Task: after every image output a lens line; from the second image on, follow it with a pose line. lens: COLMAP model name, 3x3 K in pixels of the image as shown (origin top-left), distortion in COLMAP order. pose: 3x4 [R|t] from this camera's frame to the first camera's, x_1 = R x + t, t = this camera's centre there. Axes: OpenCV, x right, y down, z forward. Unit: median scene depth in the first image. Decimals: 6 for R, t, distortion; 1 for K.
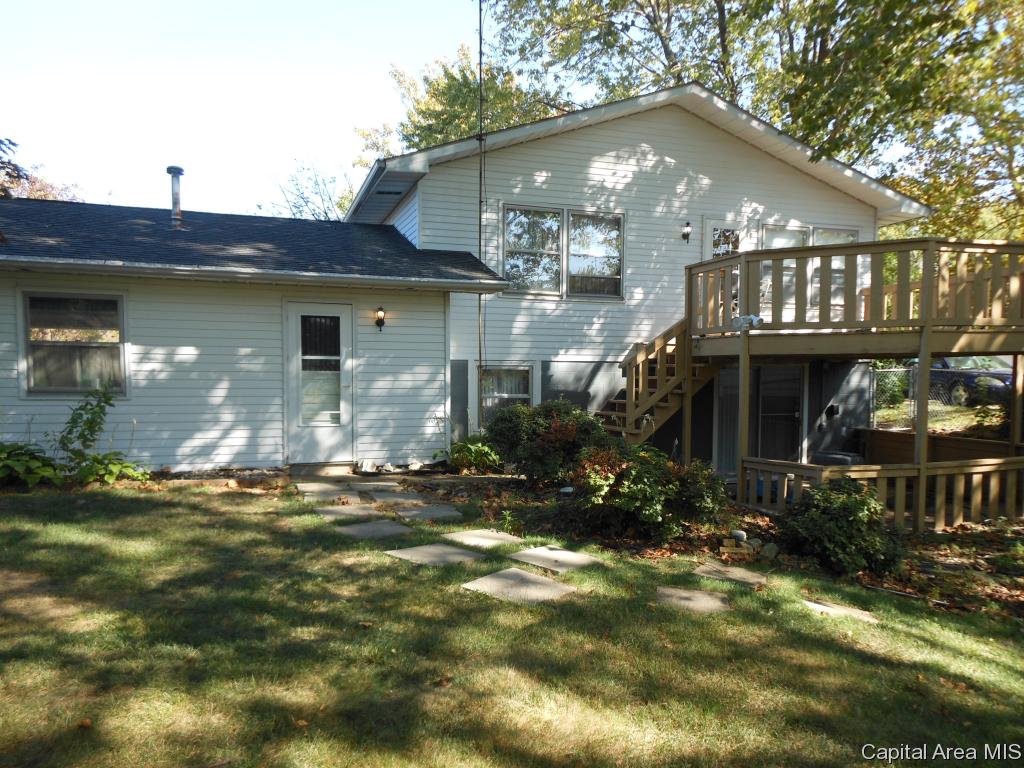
lens RADIAL K [[768.2, 0, 516.2], [0, 768.2, 418.9], [0, 0, 1]] dist [0.010278, 0.000619]
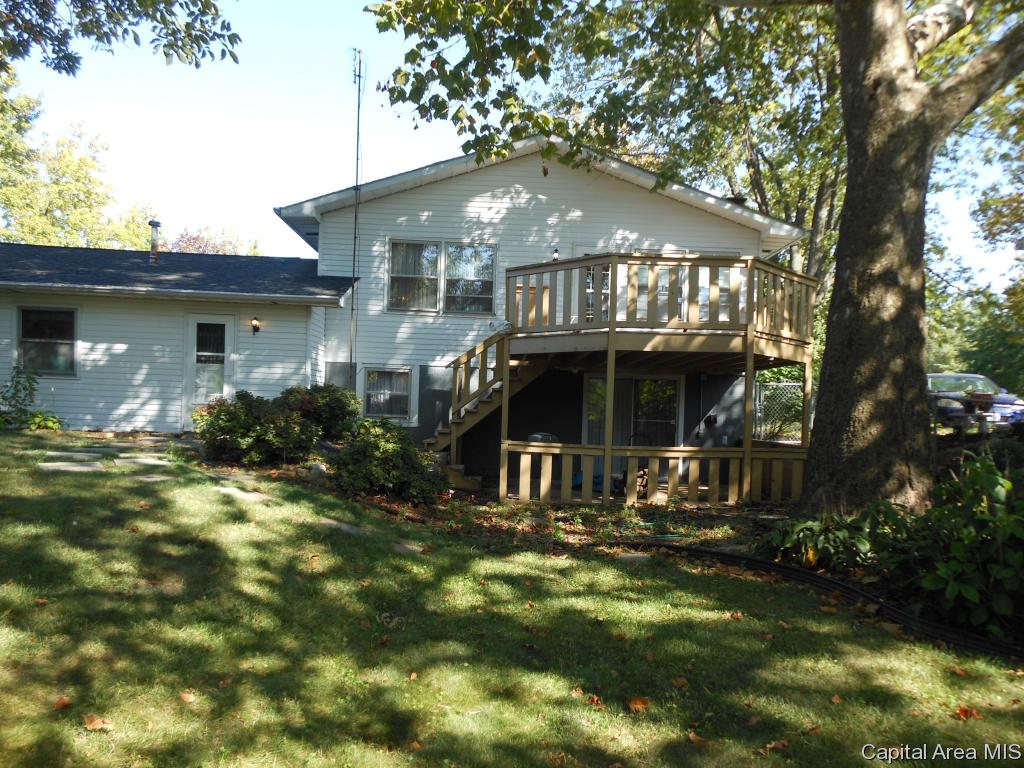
lens RADIAL K [[768.2, 0, 516.2], [0, 768.2, 418.9], [0, 0, 1]] dist [0.010278, 0.000619]
pose [[0.956516, 0.033244, -0.289780, 0.578751], [-0.048562, 0.997768, -0.045829, 0.062391], [0.287610, 0.057909, 0.955995, -0.121242]]
